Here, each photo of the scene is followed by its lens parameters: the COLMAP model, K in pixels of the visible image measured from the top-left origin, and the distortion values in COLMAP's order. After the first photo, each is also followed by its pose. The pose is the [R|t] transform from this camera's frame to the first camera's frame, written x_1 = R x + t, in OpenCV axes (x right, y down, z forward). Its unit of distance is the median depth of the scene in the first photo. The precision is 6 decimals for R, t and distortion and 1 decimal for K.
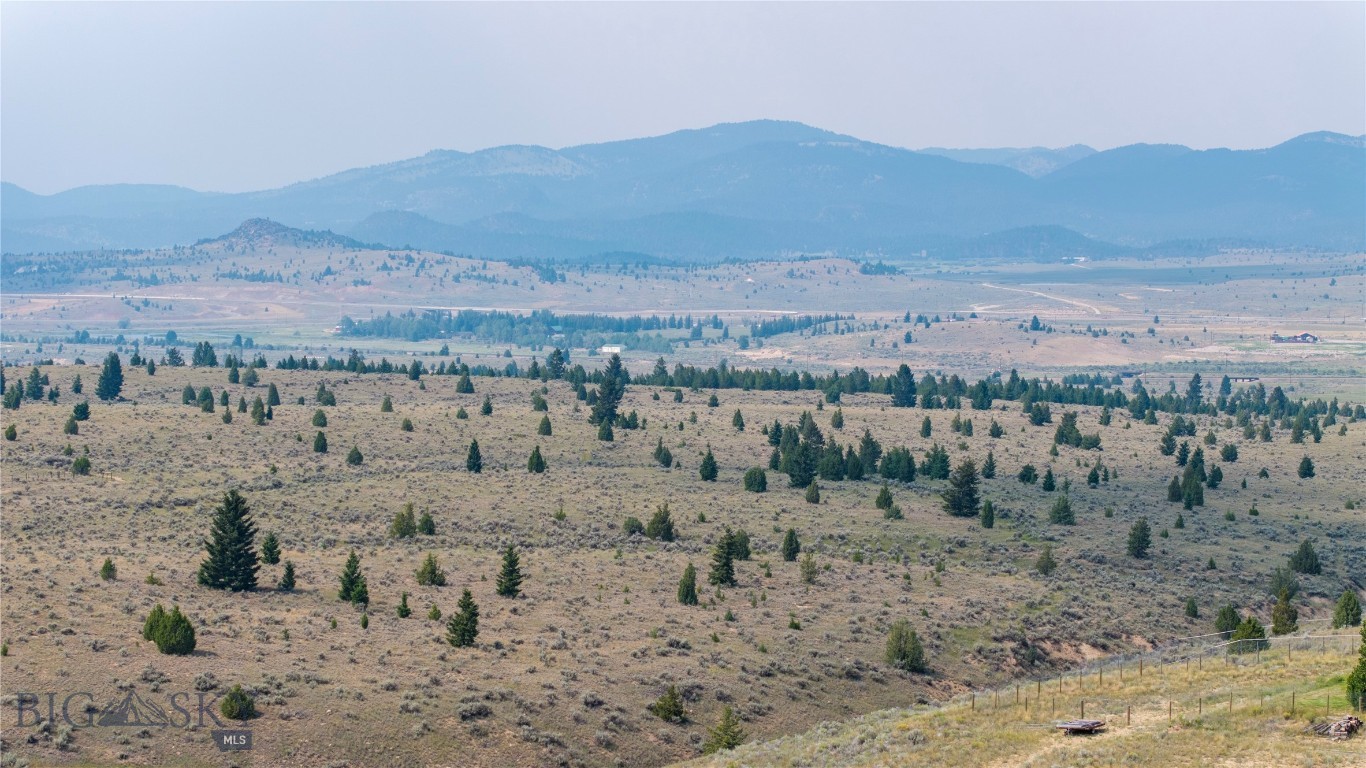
lens RADIAL K [[2726.9, 0, 685.7], [0, 2726.9, 385.2], [0, 0, 1]] dist [-0.114054, 0.000000]
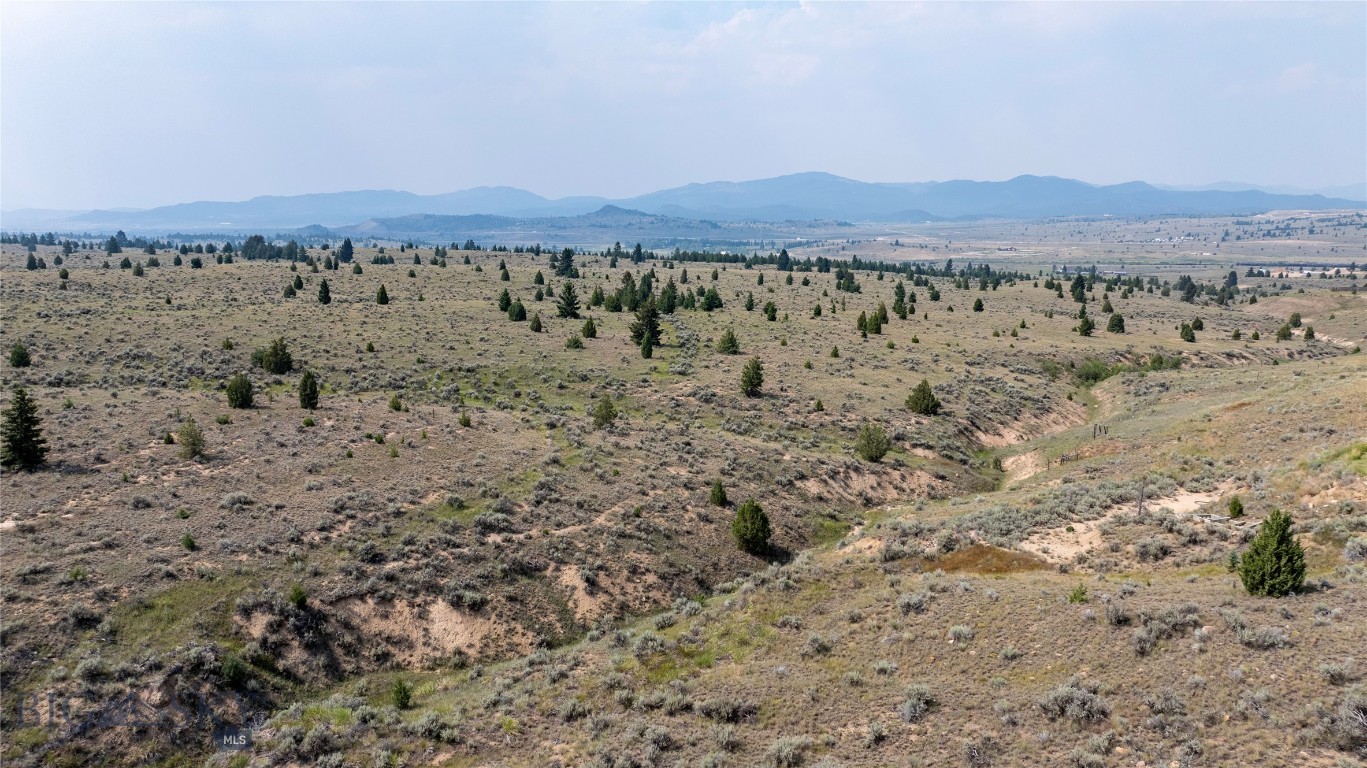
lens RADIAL K [[958.3, 0, 687.4], [0, 958.3, 379.6], [0, 0, 1]] dist [-0.036040, 0.043566]
pose [[0.994434, 0.017553, -0.103885, 0.086344], [-0.005681, 0.993522, 0.113496, 0.008152], [0.105204, -0.112274, 0.988092, 0.308847]]
